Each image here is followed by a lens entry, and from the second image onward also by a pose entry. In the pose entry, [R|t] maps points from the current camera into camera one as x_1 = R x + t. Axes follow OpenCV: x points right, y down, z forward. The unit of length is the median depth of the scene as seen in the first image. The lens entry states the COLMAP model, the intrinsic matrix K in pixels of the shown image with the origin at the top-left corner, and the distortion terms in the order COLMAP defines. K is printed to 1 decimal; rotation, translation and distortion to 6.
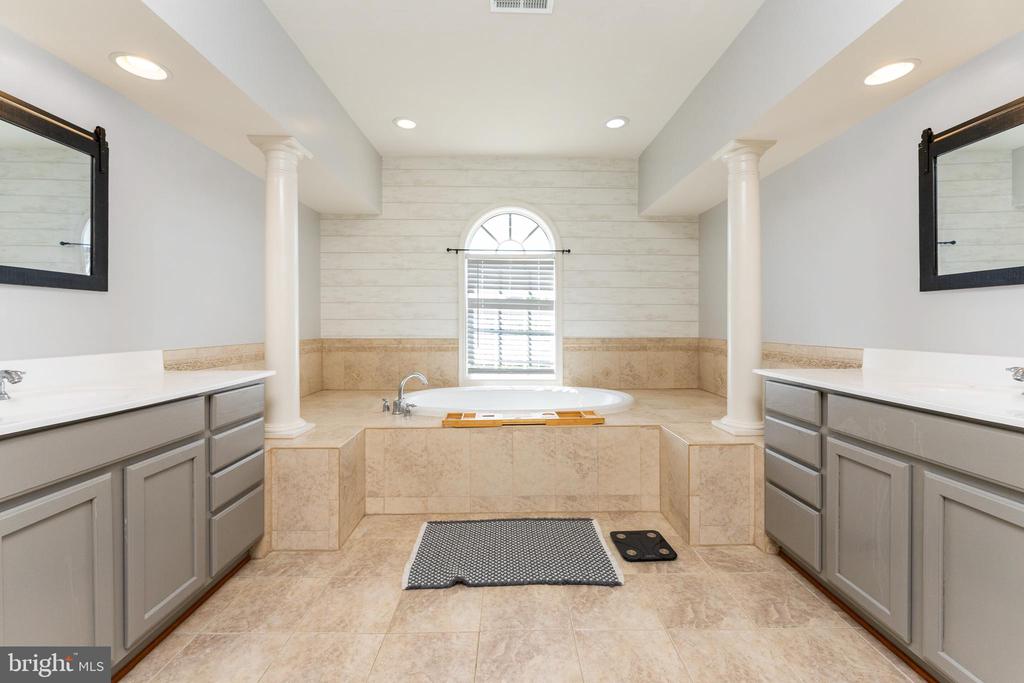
lens RADIAL K [[415.7, 0, 516.0], [0, 415.7, 334.0], [0, 0, 1]] dist [0.001965, 0.000922]
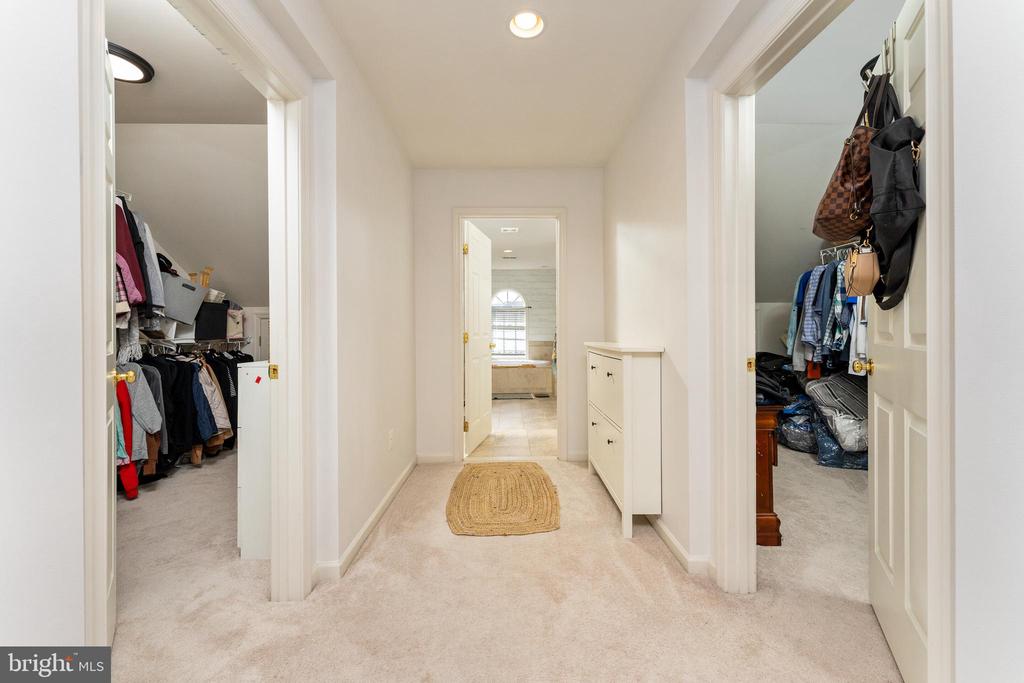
lens RADIAL K [[415.7, 0, 512.4], [0, 415.7, 335.4], [0, 0, 1]] dist [0.001965, 0.000922]
pose [[0.999956, -0.002489, -0.009064, 0.037946], [0.002441, 0.999983, -0.005314, -0.013096], [0.009077, 0.005291, 0.999945, -1.574460]]
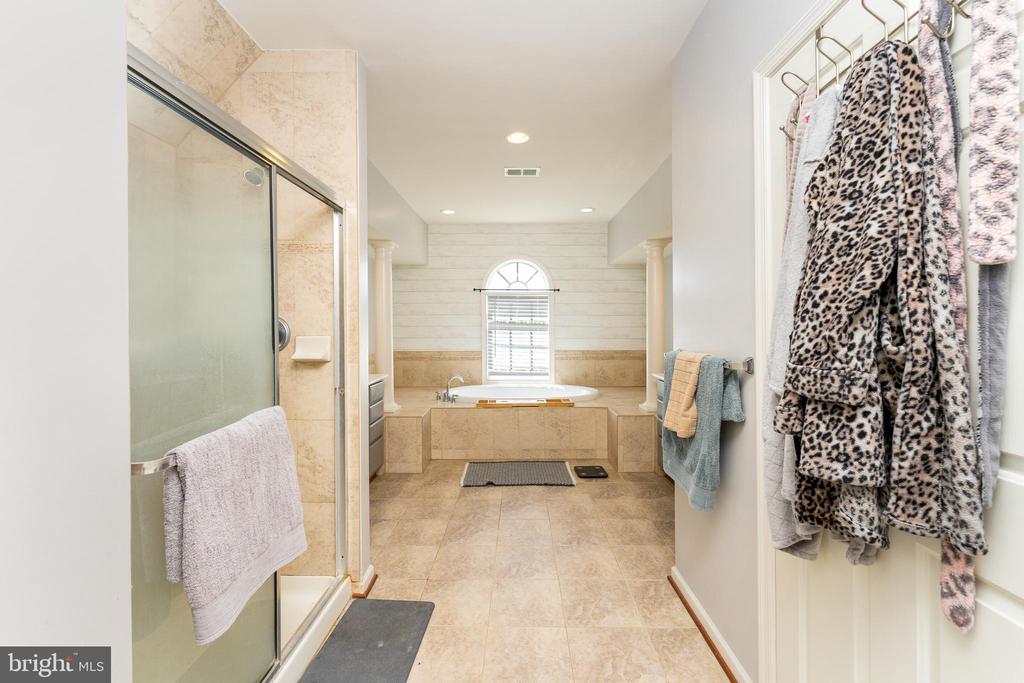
lens RADIAL K [[415.7, 0, 510.0], [0, 415.7, 338.6], [0, 0, 1]] dist [0.001965, 0.000922]
pose [[0.999238, -0.003078, -0.038902, 0.015583], [0.003398, 0.999961, 0.008150, -0.044861], [0.038876, -0.008276, 0.999210, -0.441391]]
